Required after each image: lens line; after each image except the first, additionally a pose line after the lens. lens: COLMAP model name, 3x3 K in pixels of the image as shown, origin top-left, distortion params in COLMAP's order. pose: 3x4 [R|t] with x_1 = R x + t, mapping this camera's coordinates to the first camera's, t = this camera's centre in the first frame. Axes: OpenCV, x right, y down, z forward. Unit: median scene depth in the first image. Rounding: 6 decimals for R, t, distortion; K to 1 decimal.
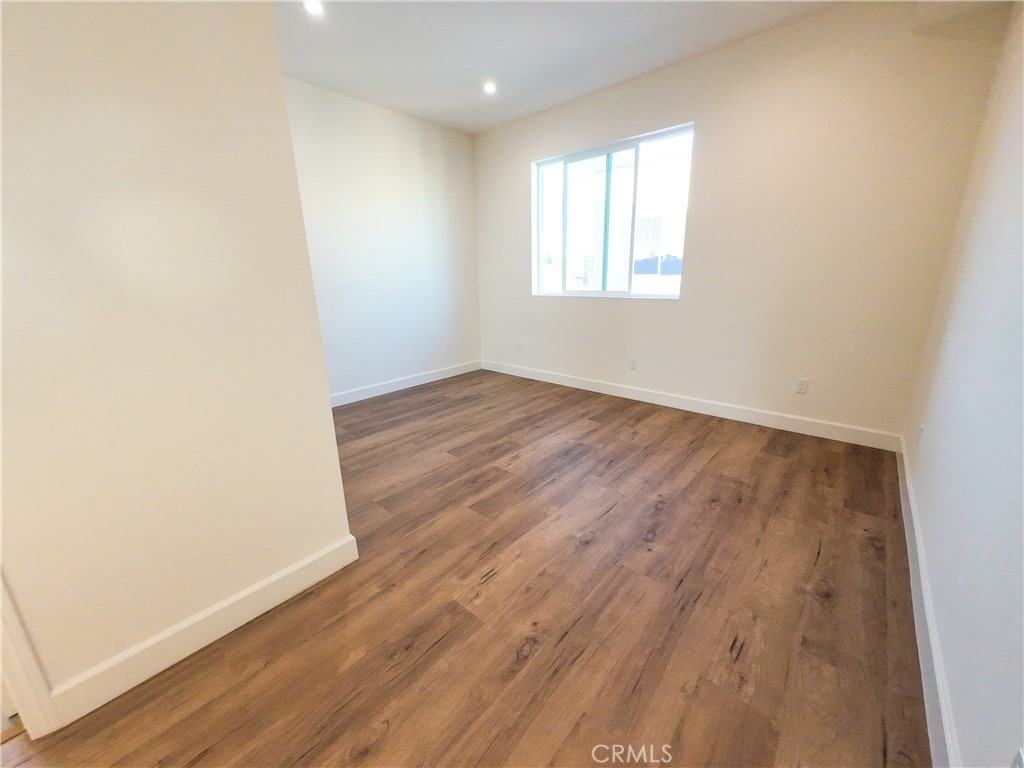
lens RADIAL K [[394.7, 0, 513.0], [0, 394.7, 380.4], [0, 0, 1]] dist [-0.002477, 0.000584]
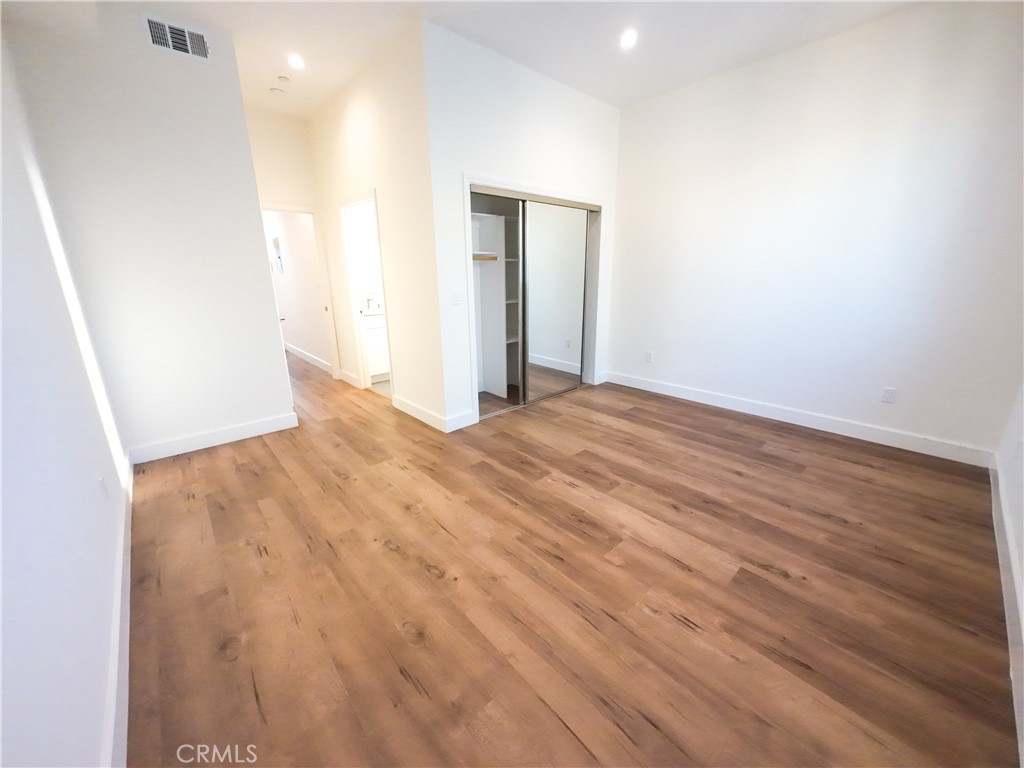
lens RADIAL K [[394.7, 0, 513.0], [0, 394.7, 380.4], [0, 0, 1]] dist [-0.002477, 0.000584]
pose [[-0.106633, 0.286201, -0.952217, 0.793006], [-0.249129, 0.919439, 0.304248, -0.252983], [0.962582, 0.269668, -0.026741, 0.841192]]
